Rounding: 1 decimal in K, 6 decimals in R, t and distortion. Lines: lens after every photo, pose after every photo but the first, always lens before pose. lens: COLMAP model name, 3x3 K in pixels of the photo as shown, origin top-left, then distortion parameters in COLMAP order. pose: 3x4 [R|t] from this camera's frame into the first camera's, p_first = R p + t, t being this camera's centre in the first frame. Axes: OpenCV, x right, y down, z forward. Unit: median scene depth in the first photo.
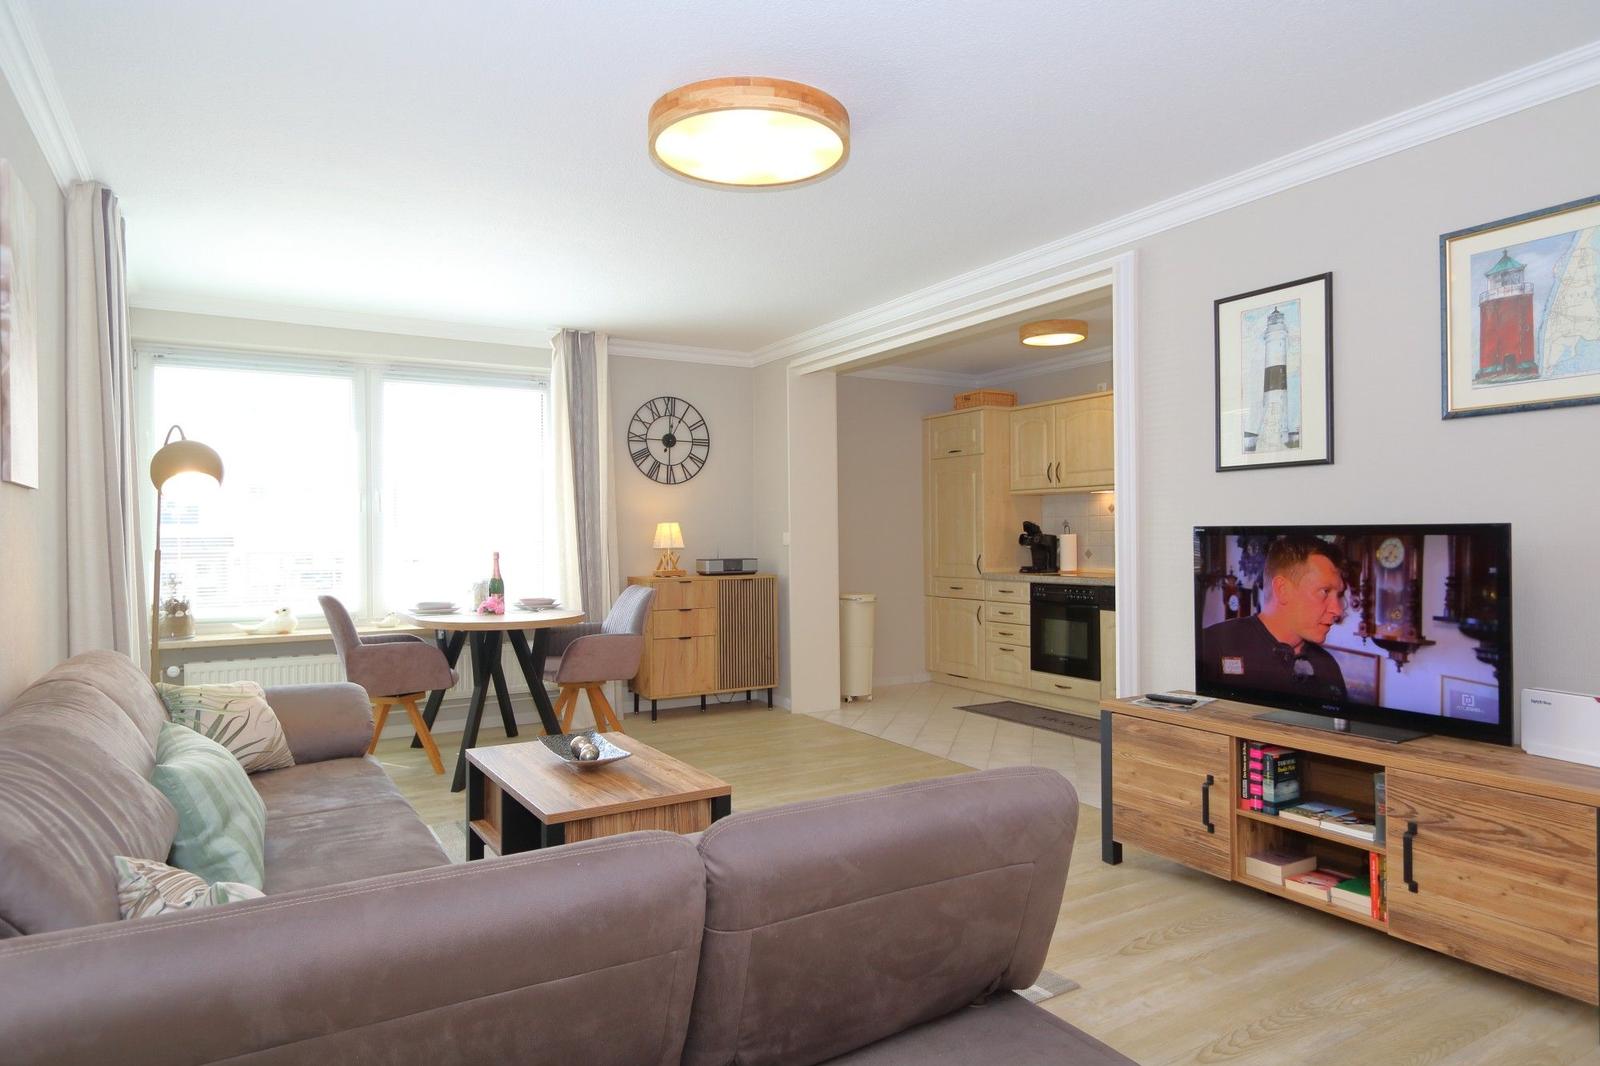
lens RADIAL K [[939.8, 0, 792.5], [0, 939.8, 537.7], [0, 0, 1]] dist [-0.003229, 0.001167]
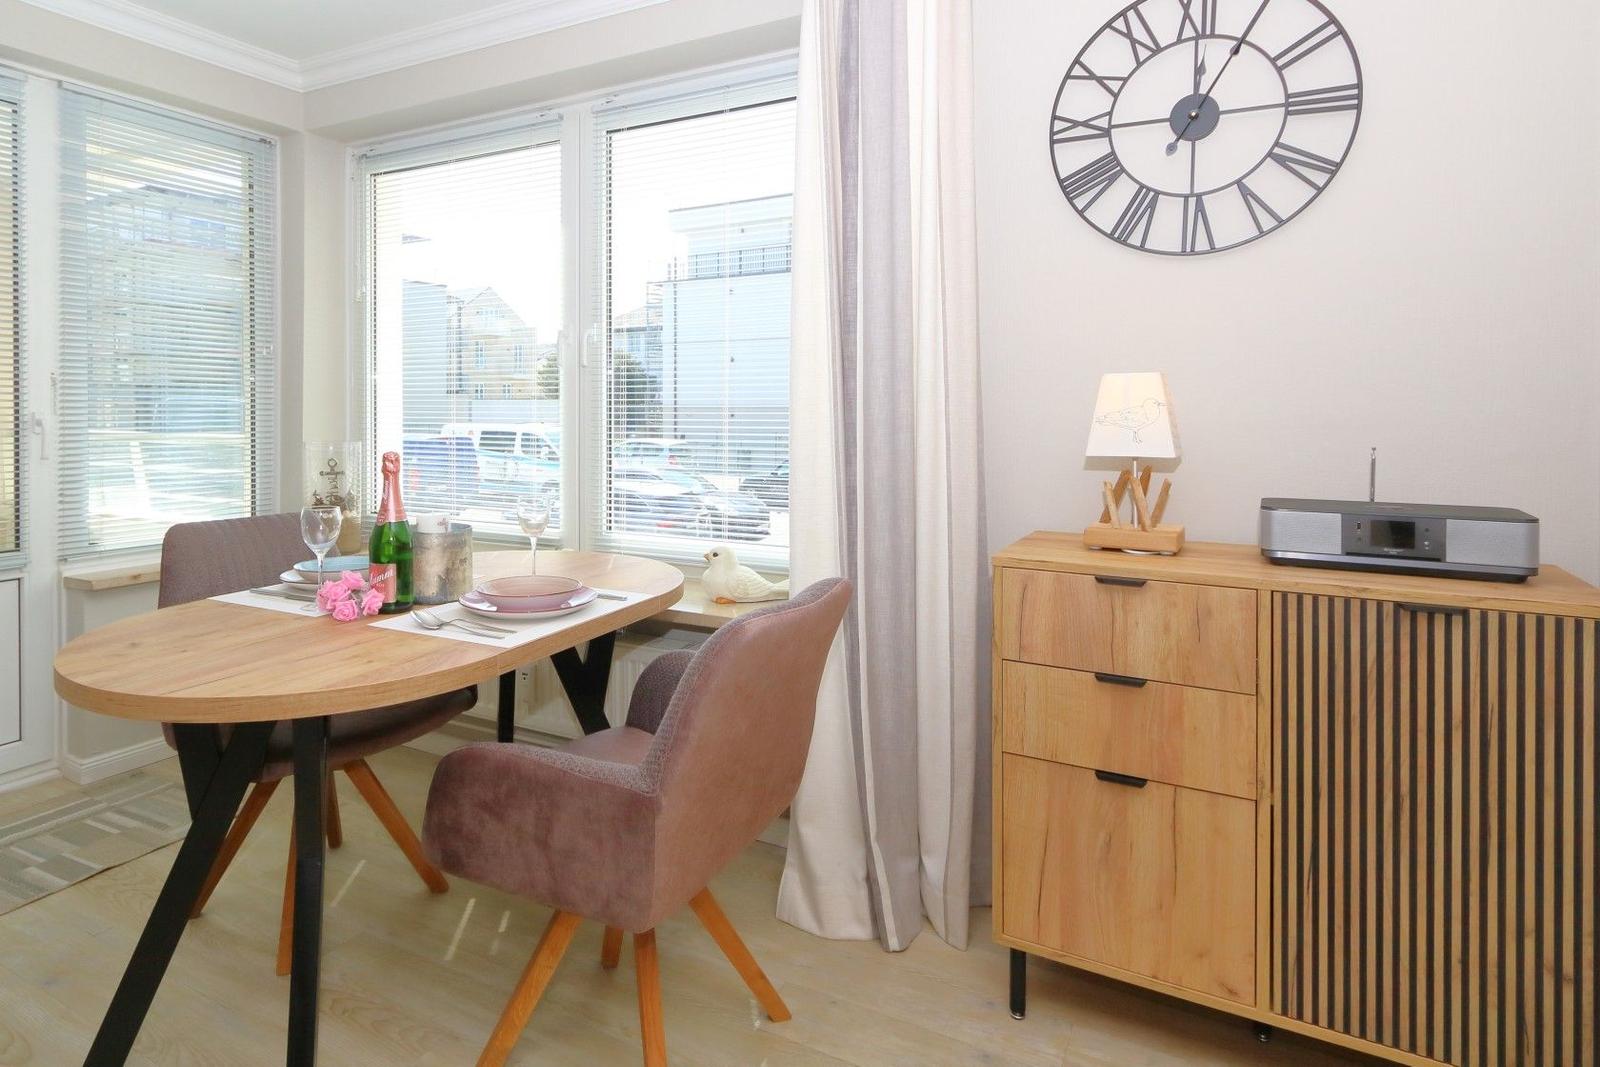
lens RADIAL K [[902.4, 0, 731.8], [0, 902.4, 418.0], [0, 0, 1]] dist [0.008601, -0.002021]
pose [[0.512363, 0.018387, -0.858572, 0.054918], [-0.009720, 0.999831, 0.015612, -0.004871], [0.858714, 0.000346, 0.512456, 0.721434]]
